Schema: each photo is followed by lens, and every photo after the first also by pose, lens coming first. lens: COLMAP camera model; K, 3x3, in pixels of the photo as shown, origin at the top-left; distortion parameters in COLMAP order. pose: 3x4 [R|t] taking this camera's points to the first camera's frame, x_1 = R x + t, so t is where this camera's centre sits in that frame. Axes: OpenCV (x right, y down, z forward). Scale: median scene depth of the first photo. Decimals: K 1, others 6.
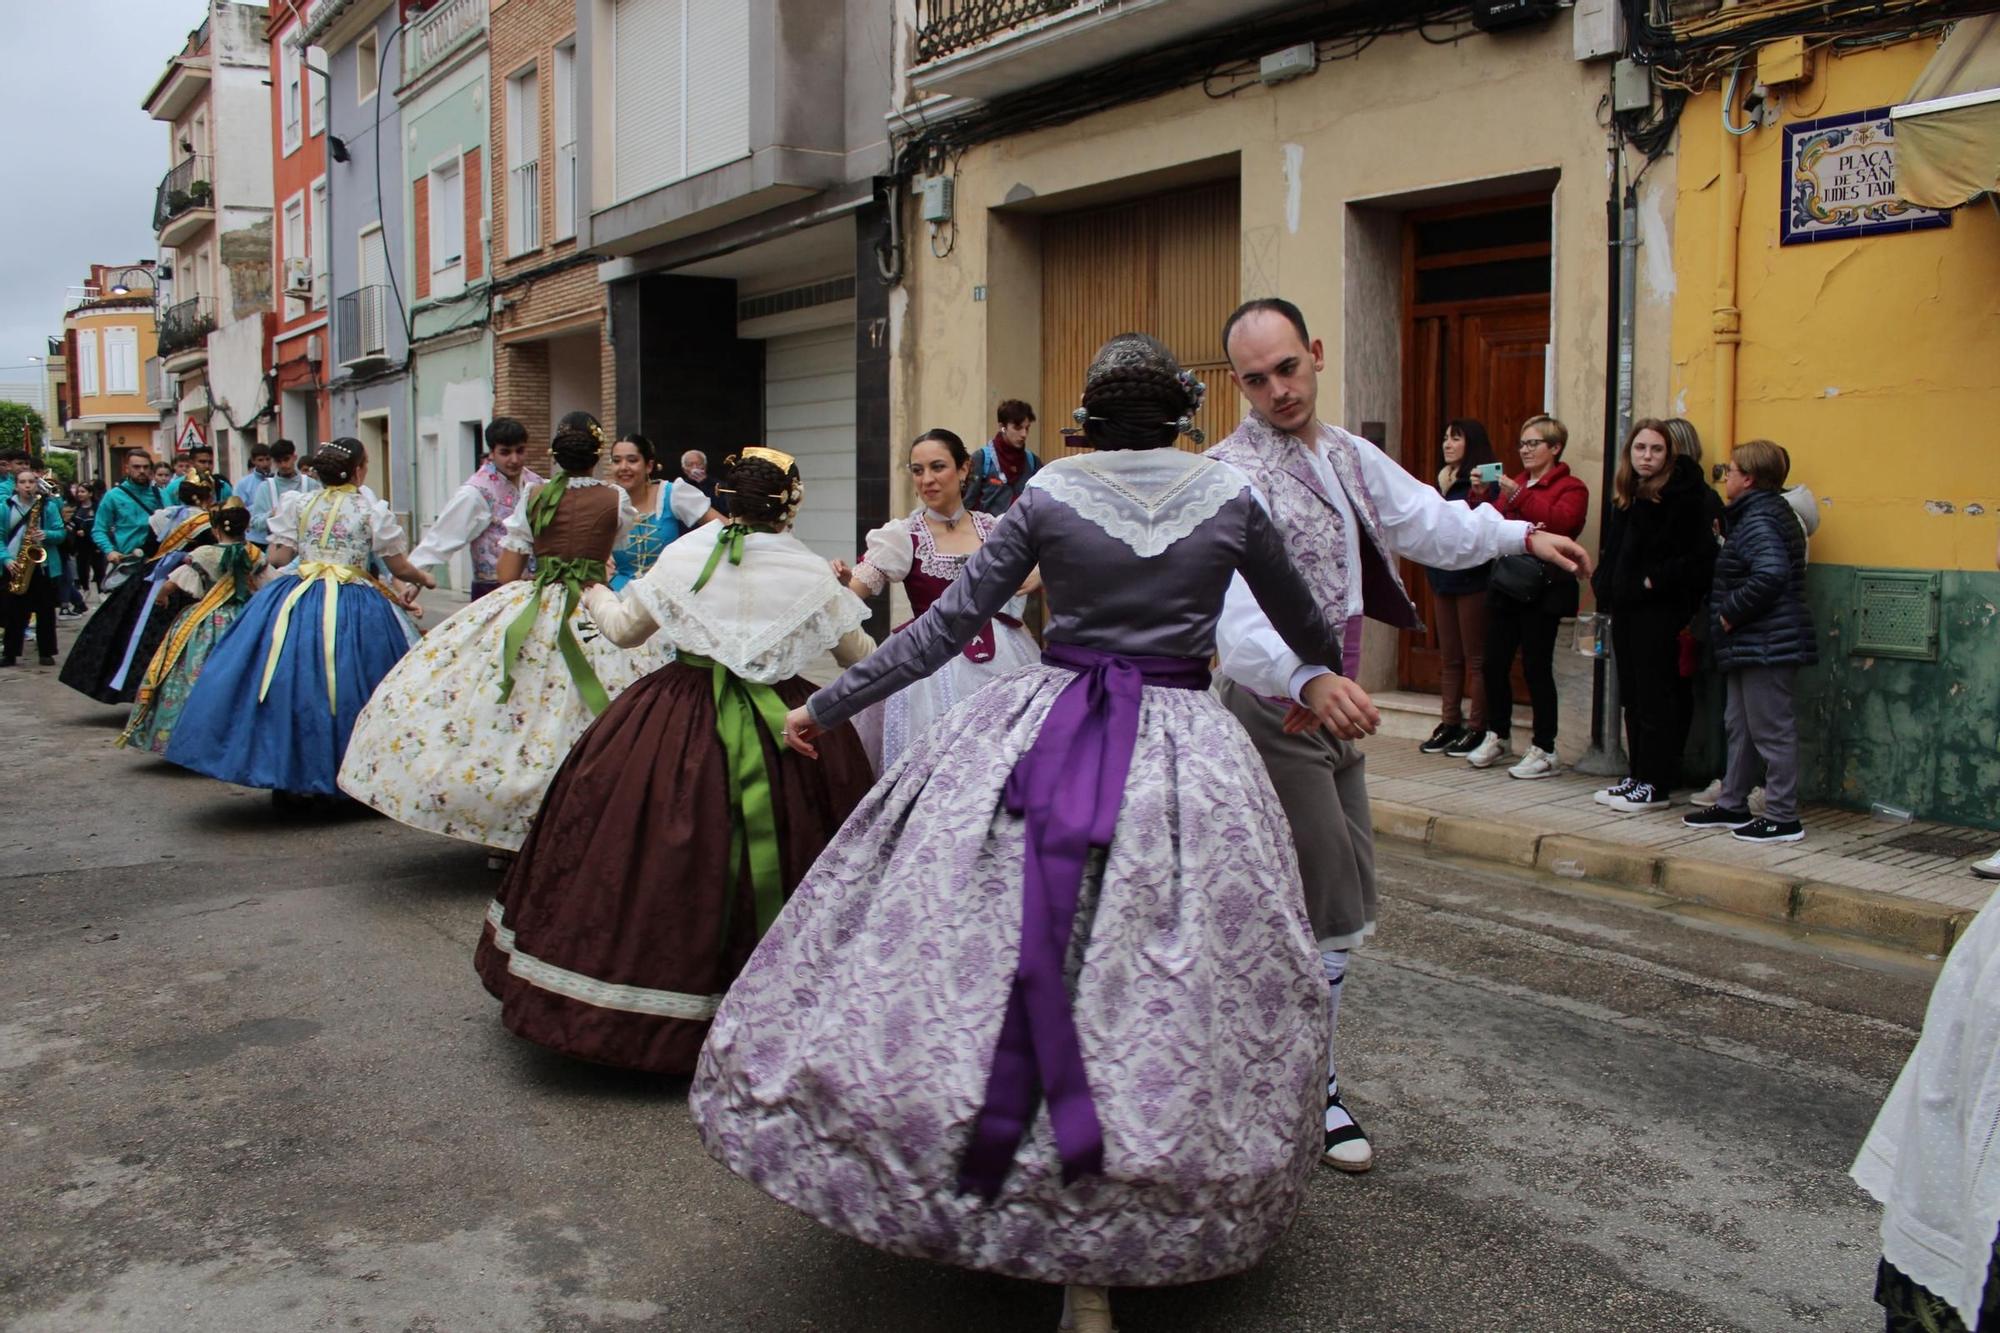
lens RADIAL K [[1695.7, 0, 1000.0], [0, 1695.7, 666.5], [0, 0, 1]] dist [-0.169961, 0.156378]
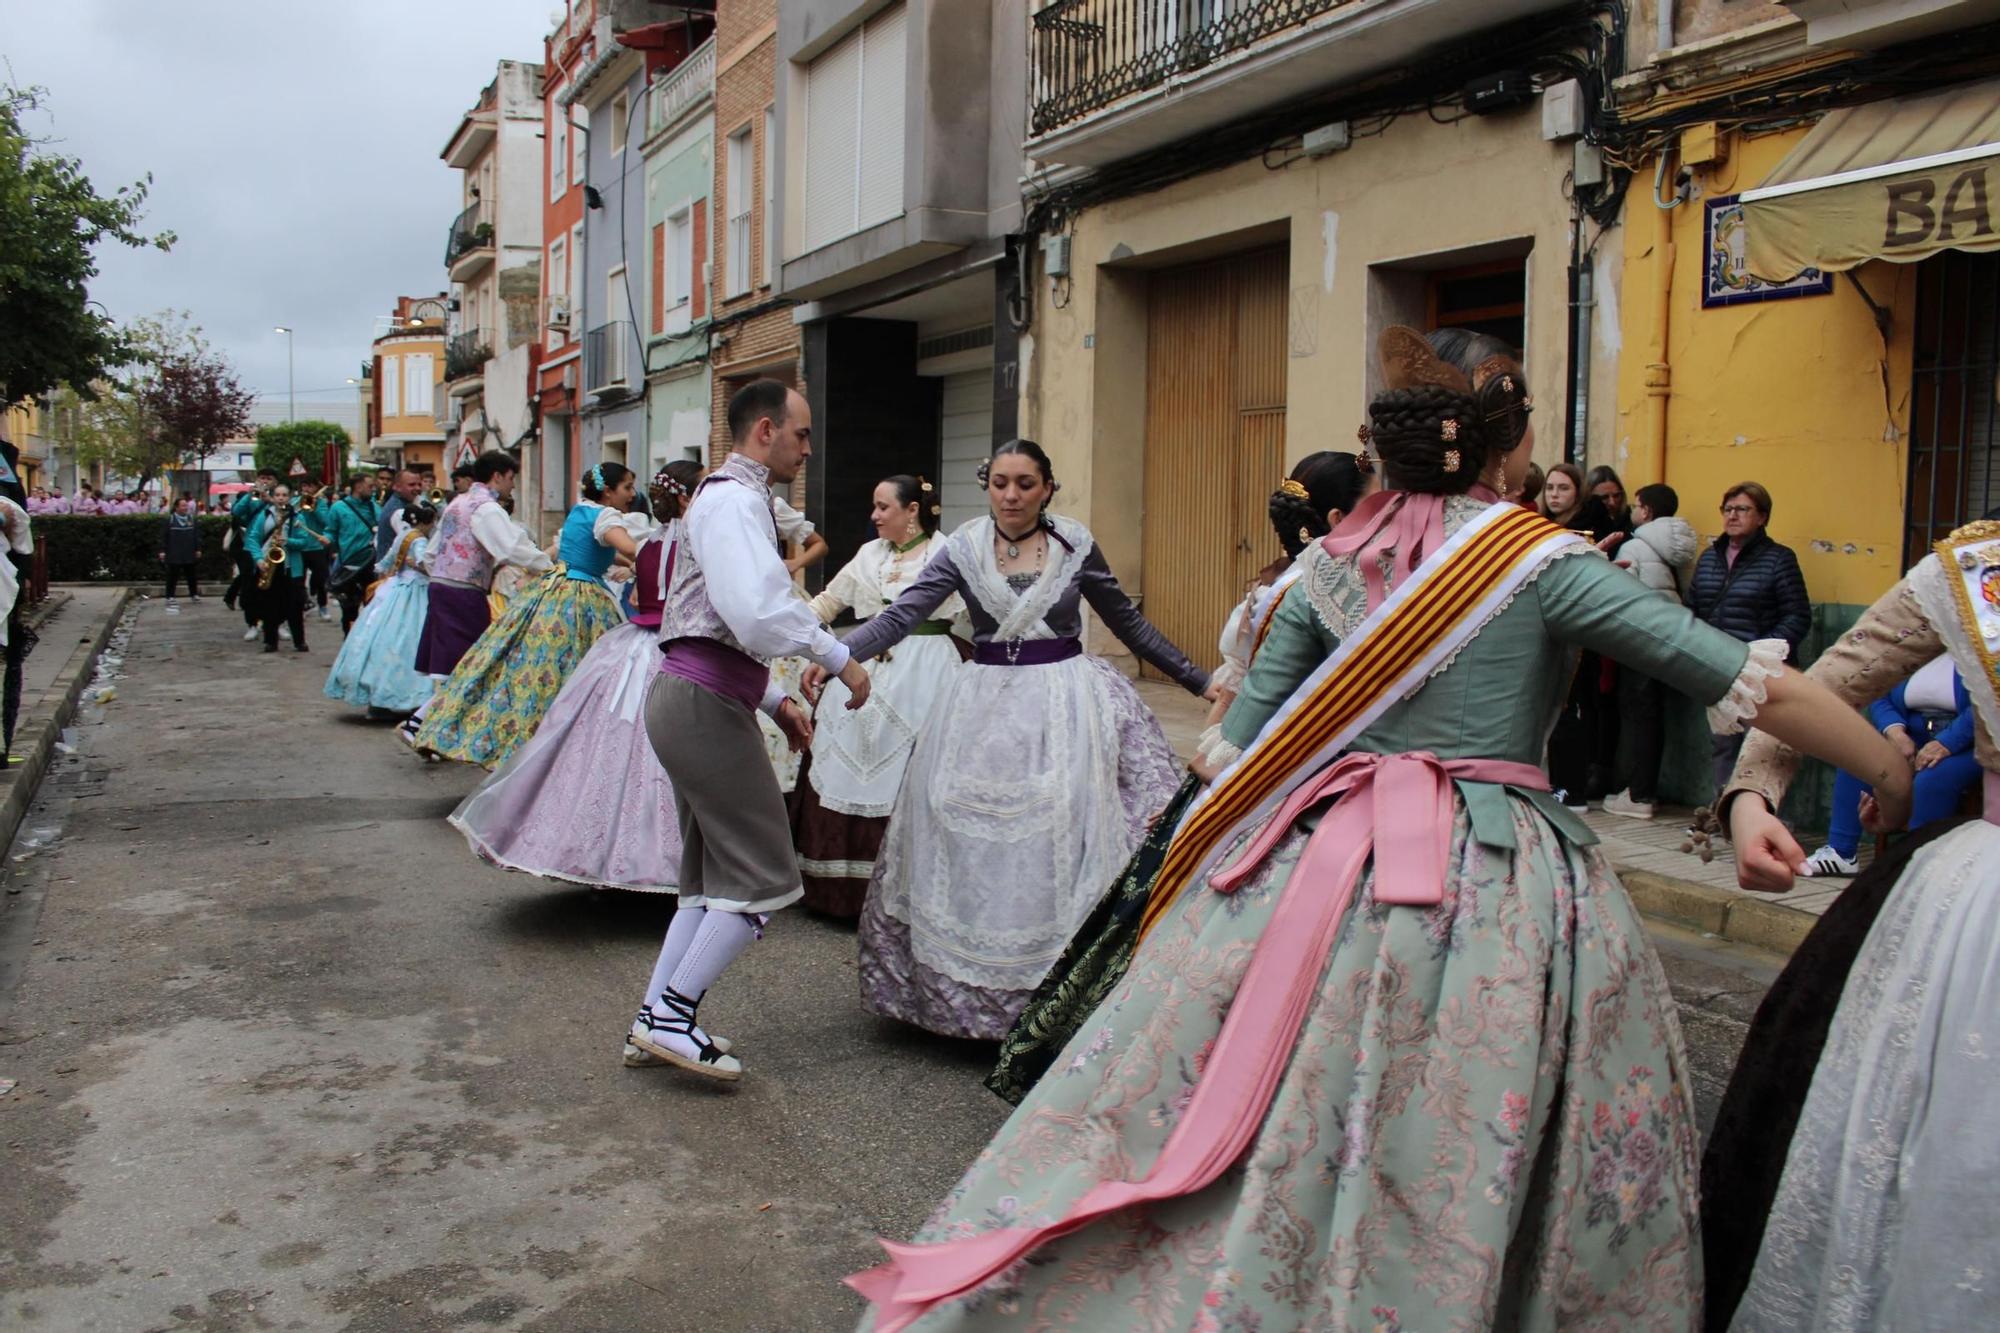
lens RADIAL K [[1695.7, 0, 1000.0], [0, 1695.7, 666.5], [0, 0, 1]] dist [-0.169961, 0.156378]
pose [[0.986183, 0.030889, -0.162757, 0.106911], [-0.033499, 0.999350, -0.013314, 0.008673], [0.162240, 0.018582, 0.986576, -0.093446]]
